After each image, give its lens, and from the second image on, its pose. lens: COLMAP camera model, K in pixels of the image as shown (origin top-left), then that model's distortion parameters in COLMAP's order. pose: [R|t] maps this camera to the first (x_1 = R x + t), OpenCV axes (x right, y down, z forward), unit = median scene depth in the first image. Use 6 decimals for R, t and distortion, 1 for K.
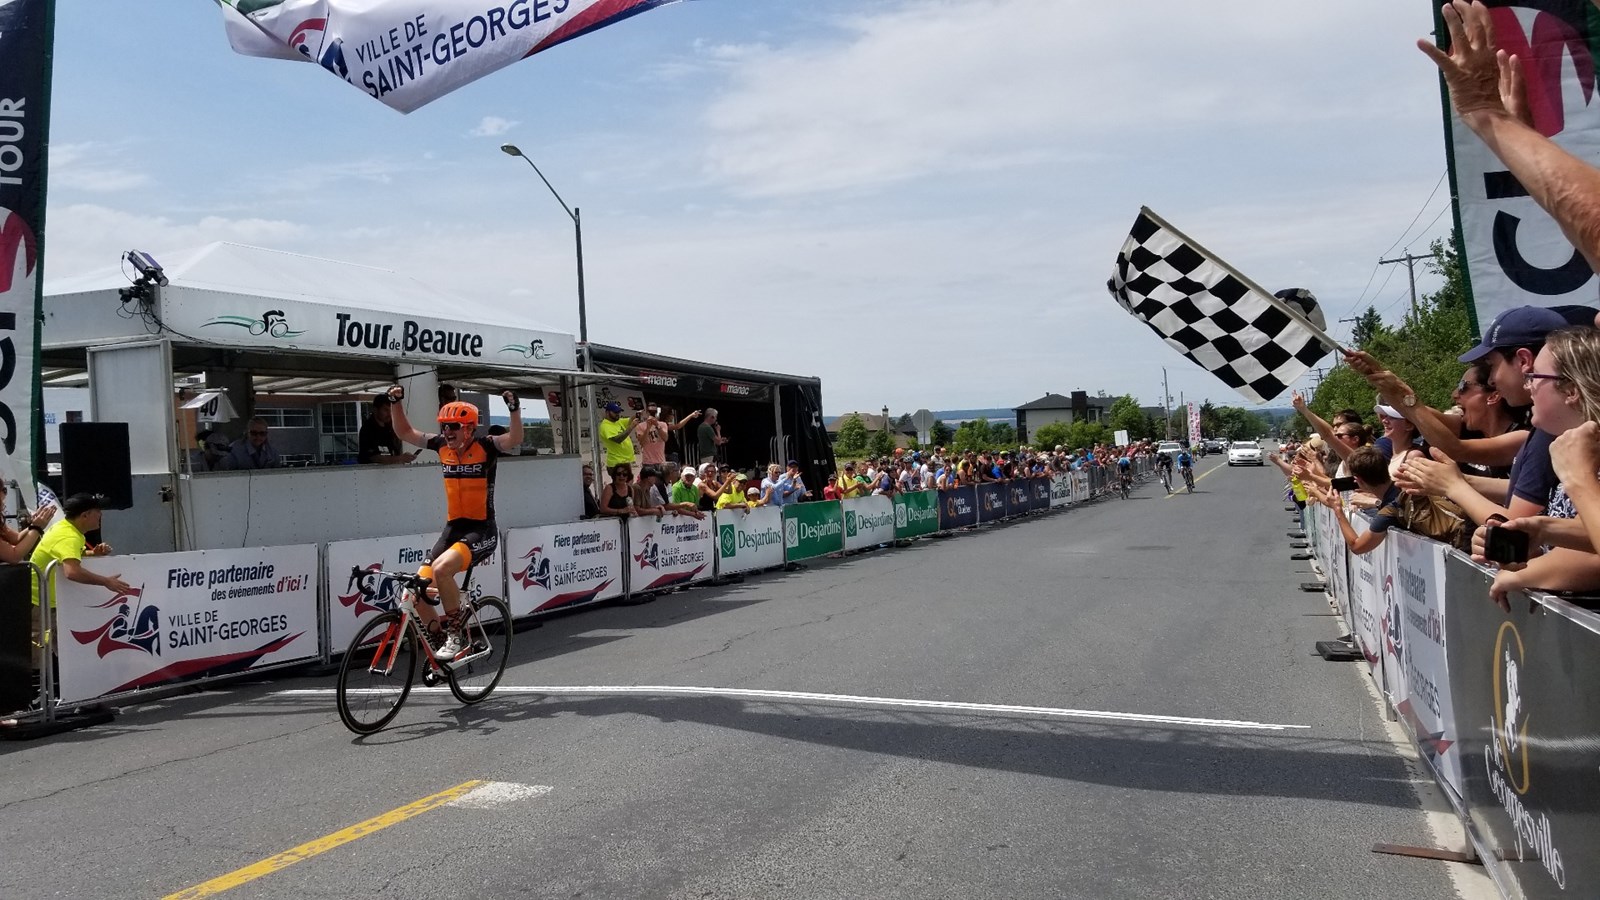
lens RADIAL K [[1250.4, 0, 669.5], [0, 1250.4, 371.3], [0, 0, 1]] dist [0.077863, -0.095983]
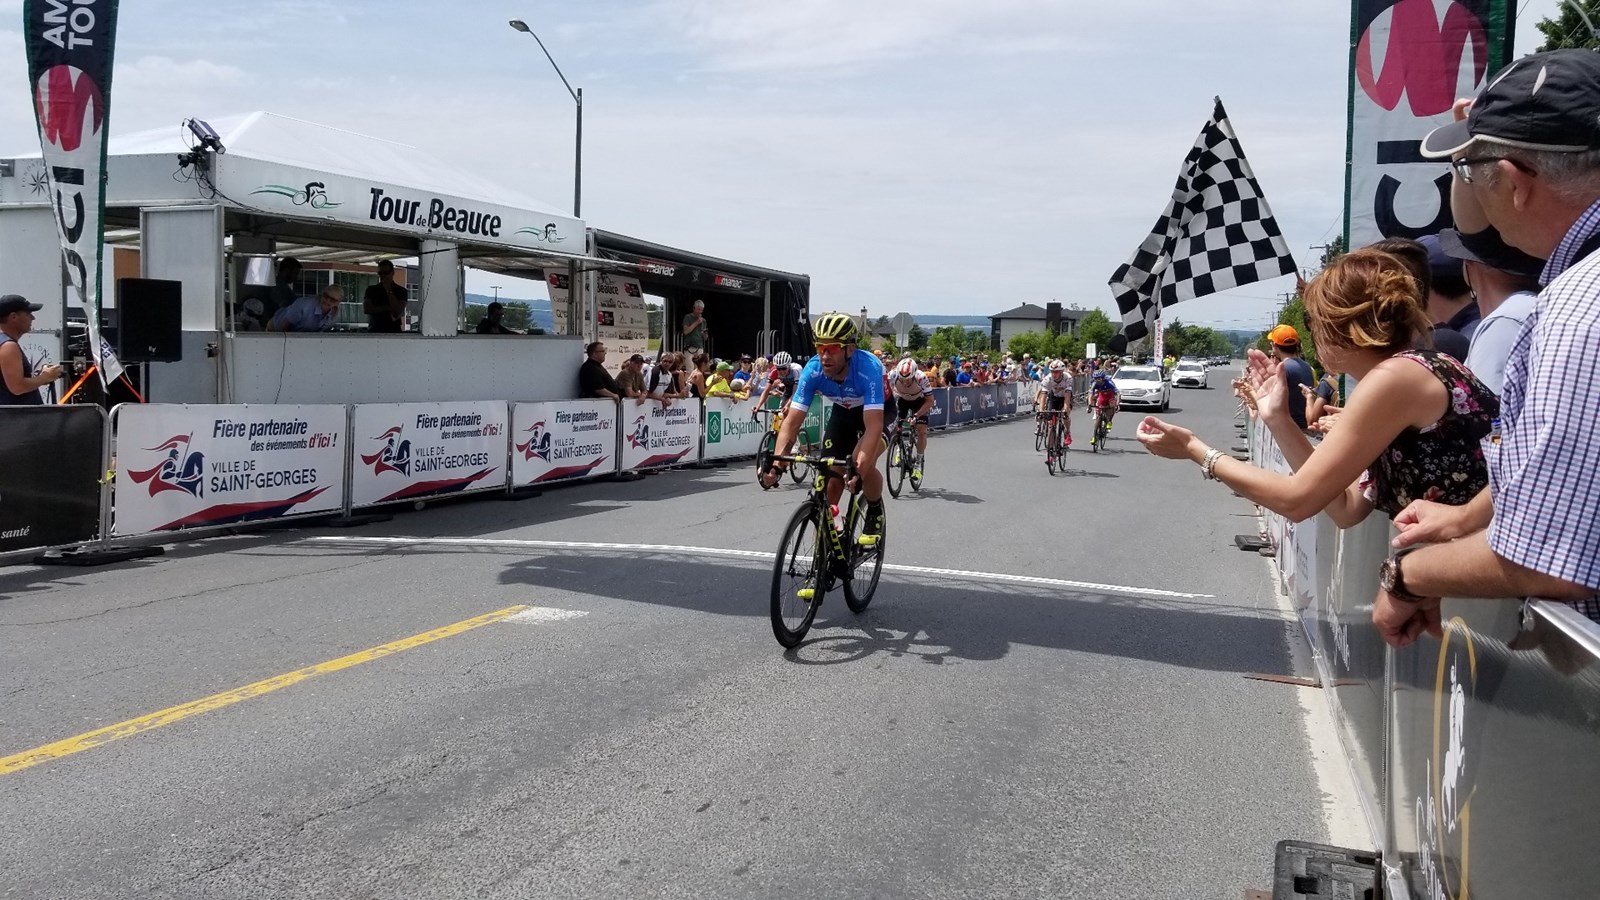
lens RADIAL K [[1307.3, 0, 805.7], [0, 1307.3, 318.0], [0, 0, 1]] dist [0.076770, -0.209036]
pose [[0.989961, 0.059783, 0.128078, -0.034465], [-0.065308, 0.997088, 0.039383, -0.004206], [-0.125351, -0.047352, 0.990982, -0.124361]]
